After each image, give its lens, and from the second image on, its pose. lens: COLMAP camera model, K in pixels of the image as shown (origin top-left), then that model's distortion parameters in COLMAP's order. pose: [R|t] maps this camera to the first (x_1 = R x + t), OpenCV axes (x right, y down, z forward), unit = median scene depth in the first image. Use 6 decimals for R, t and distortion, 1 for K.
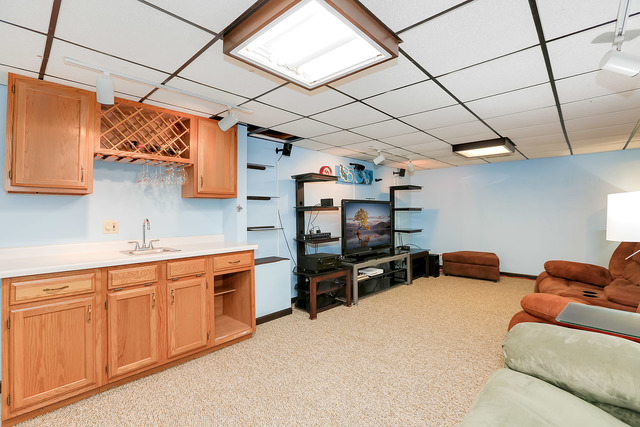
lens RADIAL K [[292.5, 0, 319.6], [0, 292.5, 216.0], [0, 0, 1]] dist [-0.022726, 0.000595]
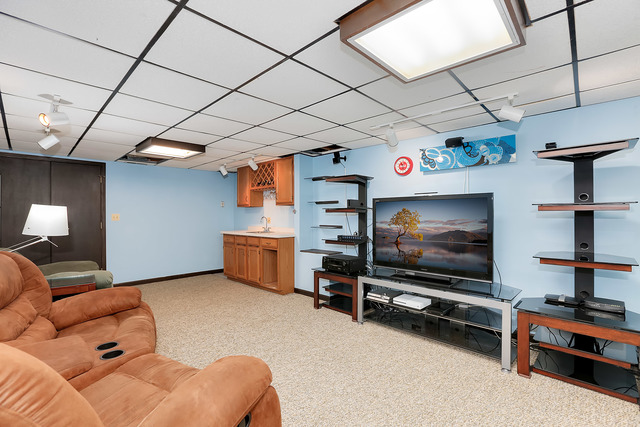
lens RADIAL K [[295.5, 0, 319.3], [0, 295.5, 222.1], [0, 0, 1]] dist [-0.042570, 0.016954]
pose [[-0.007849, 0.028744, -0.999556, 0.864306], [-0.010683, 0.999527, 0.028827, -0.010994], [0.999912, 0.010904, -0.007538, 0.794144]]
